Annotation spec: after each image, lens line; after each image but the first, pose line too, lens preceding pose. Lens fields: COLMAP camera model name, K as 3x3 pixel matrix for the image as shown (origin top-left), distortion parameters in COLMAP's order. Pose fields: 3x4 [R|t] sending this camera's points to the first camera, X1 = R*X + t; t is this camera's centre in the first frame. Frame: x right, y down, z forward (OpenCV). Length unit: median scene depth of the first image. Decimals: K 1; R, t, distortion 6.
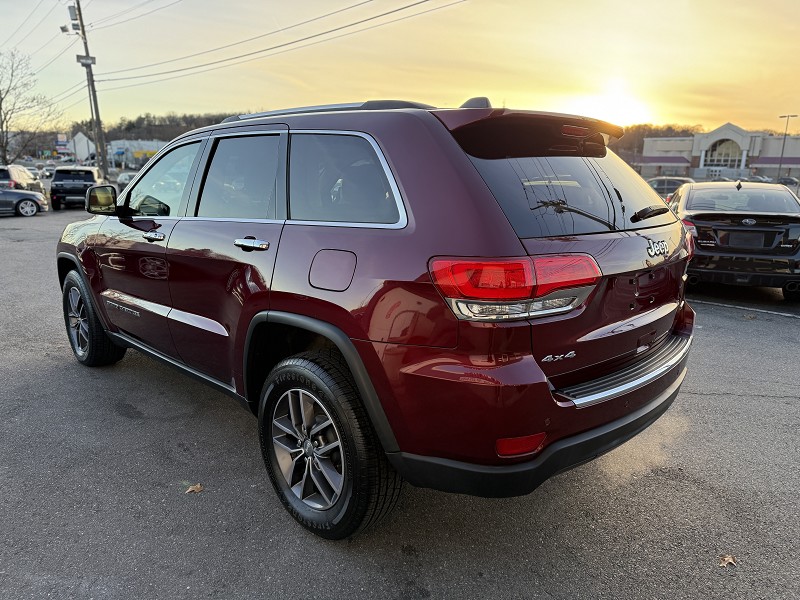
lens RADIAL K [[560.2, 0, 399.9], [0, 560.2, 295.5], [0, 0, 1]] dist [0.000091, -0.005759]
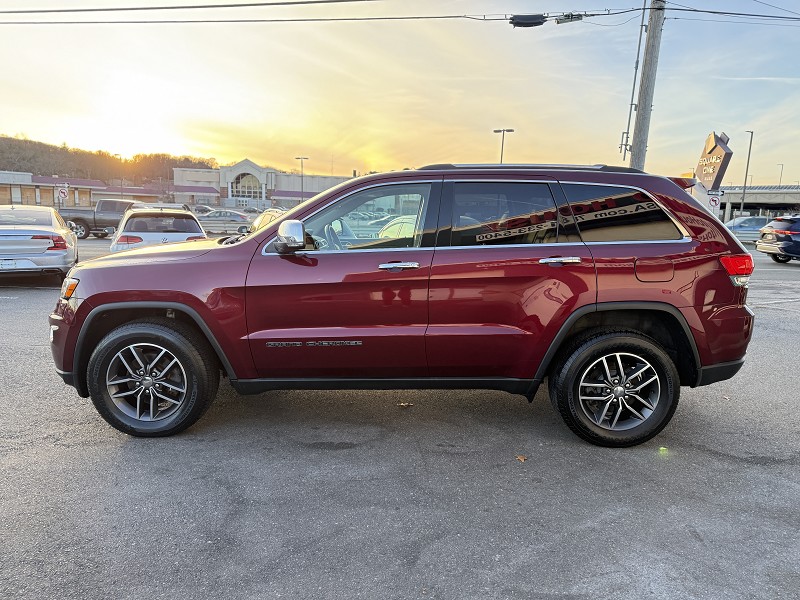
lens RADIAL K [[559.4, 0, 400.0], [0, 559.4, 300.0], [0, 0, 1]] dist [0.003853, -0.006279]
pose [[0.713200, -0.096550, 0.694279, -0.905356], [0.124658, 0.992150, 0.009919, -0.035629], [-0.689787, 0.079473, 0.719638, 0.166550]]
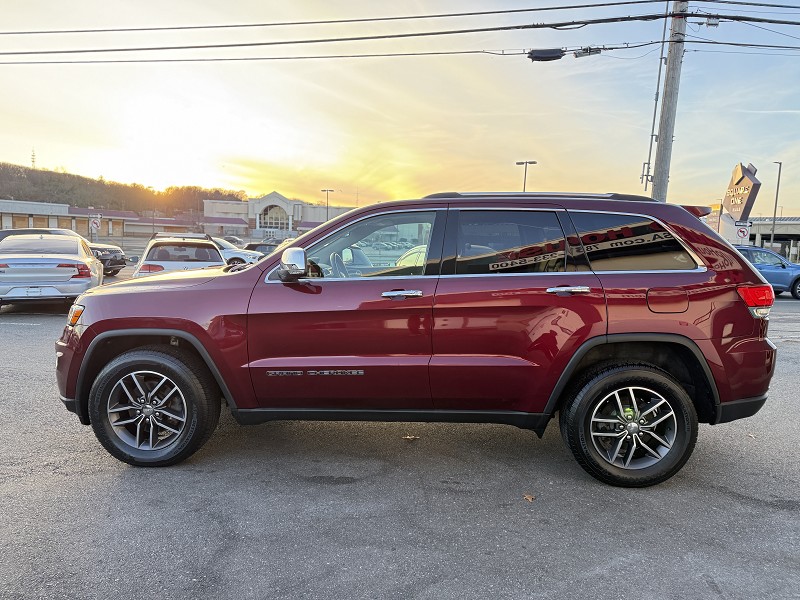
lens RADIAL K [[560.2, 0, 399.9], [0, 560.2, 295.5], [0, 0, 1]] dist [0.000091, -0.005759]
pose [[0.743026, -0.048735, 0.667486, -0.871507], [0.116283, 0.991576, -0.057046, -0.030122], [-0.659083, 0.120004, 0.742434, 0.158241]]
